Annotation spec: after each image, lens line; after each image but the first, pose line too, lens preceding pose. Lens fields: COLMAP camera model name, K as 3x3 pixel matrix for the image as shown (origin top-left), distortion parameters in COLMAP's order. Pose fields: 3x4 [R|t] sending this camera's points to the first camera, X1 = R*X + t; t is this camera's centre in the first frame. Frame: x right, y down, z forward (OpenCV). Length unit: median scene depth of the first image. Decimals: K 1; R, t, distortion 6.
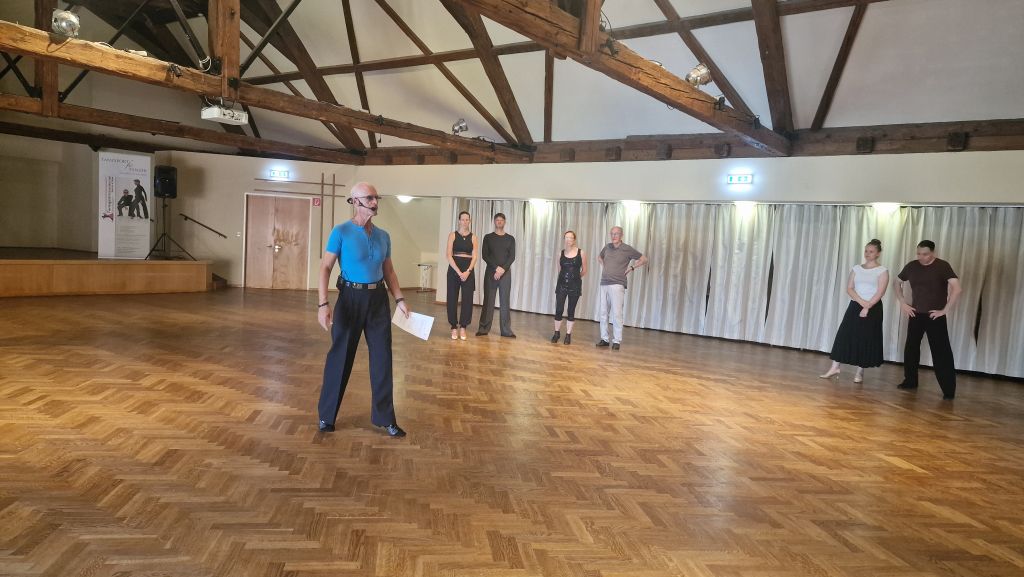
lens RADIAL K [[678.7, 0, 512.7], [0, 678.7, 288.7], [0, 0, 1]] dist [0.082049, -0.065530]
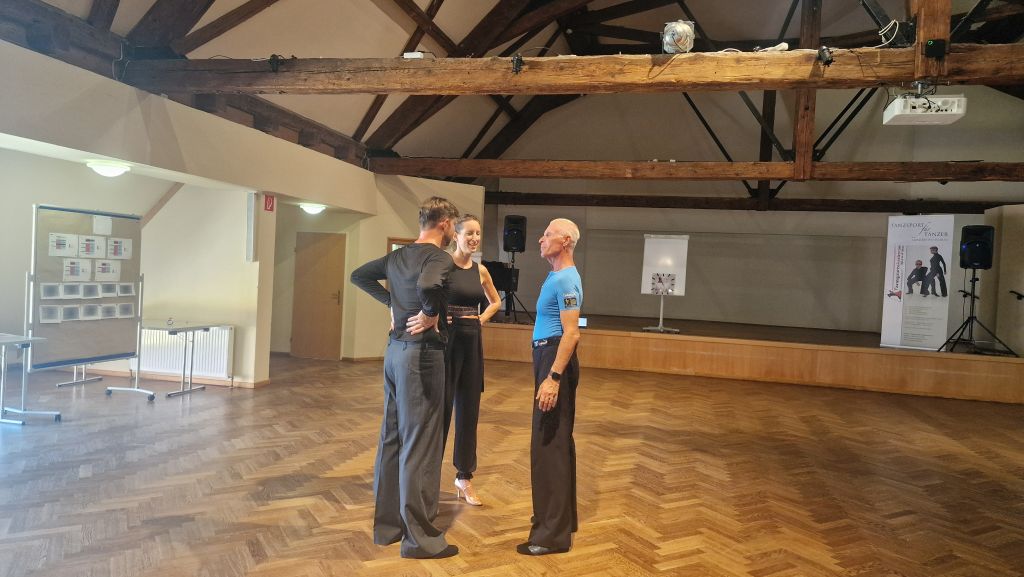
lens RADIAL K [[678.7, 0, 507.7], [0, 678.7, 283.0], [0, 0, 1]] dist [0.082049, -0.065530]
pose [[0.368539, -0.028485, -0.929176, -0.003254], [-0.097028, 0.992892, -0.068922, -0.023456], [0.924535, 0.115557, 0.363155, 0.362955]]
